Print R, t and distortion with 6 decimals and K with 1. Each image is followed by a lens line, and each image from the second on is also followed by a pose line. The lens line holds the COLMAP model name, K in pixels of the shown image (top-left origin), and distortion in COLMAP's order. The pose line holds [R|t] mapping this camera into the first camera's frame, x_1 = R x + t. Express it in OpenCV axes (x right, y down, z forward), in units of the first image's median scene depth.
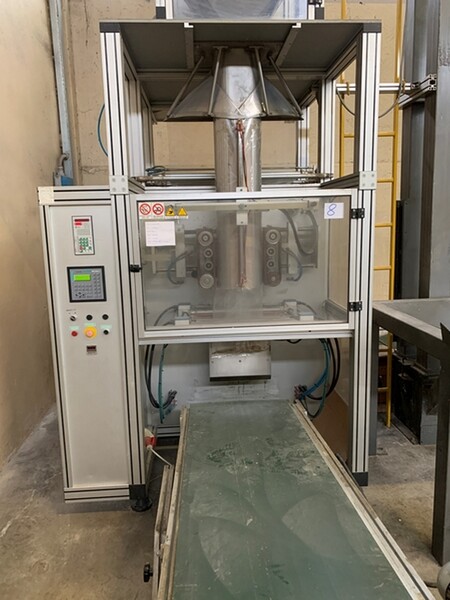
lens RADIAL K [[458.6, 0, 225.3], [0, 458.6, 297.1], [0, 0, 1]] dist [0.082566, -0.119991]
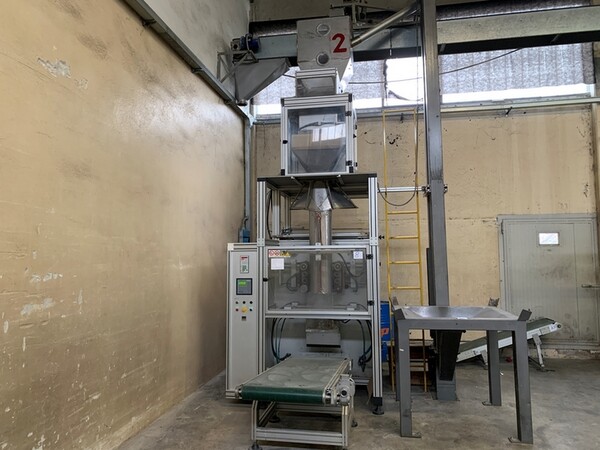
lens RADIAL K [[461.4, 0, 300.3], [0, 461.4, 213.7], [0, 0, 1]] dist [0.081454, -0.108247]
pose [[0.972750, -0.003174, -0.231836, 0.464189], [-0.053866, 0.969453, -0.239288, 0.147169], [0.225514, 0.245255, 0.942864, -1.082154]]
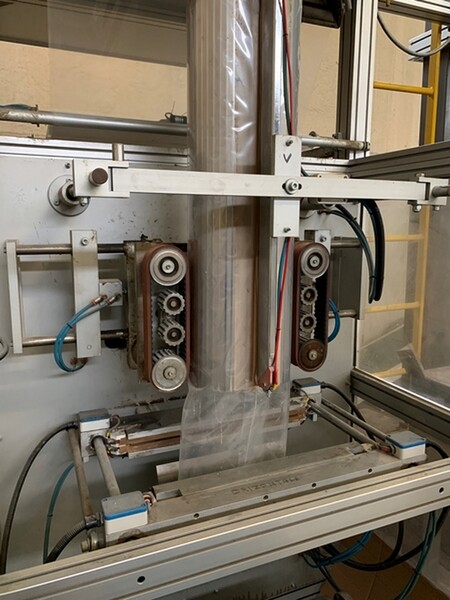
lens RADIAL K [[461.4, 0, 227.6], [0, 461.4, 298.4], [0, 0, 1]] dist [0.081454, -0.108247]
pose [[0.938263, -0.027697, 0.344812, -0.150599], [0.031209, 0.999502, -0.004637, -0.111225], [-0.344512, 0.015112, 0.938660, 0.694109]]
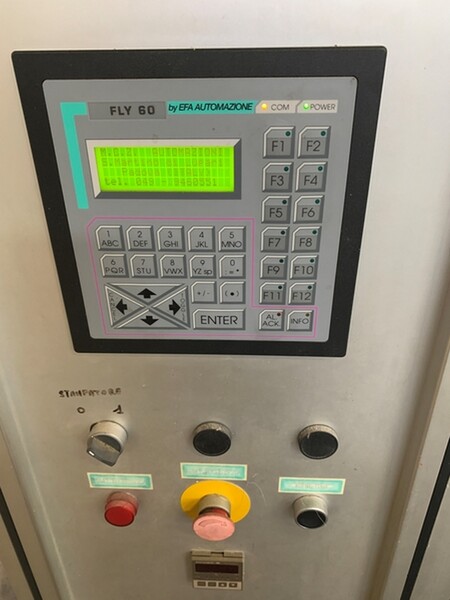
lens RADIAL K [[461.4, 0, 227.6], [0, 461.4, 298.4], [0, 0, 1]] dist [0.081454, -0.108247]
pose [[0.994631, 0.061554, -0.083192, -0.281633], [-0.028941, 0.937247, 0.347463, -0.051185], [0.099359, -0.343190, 0.933996, 0.882580]]
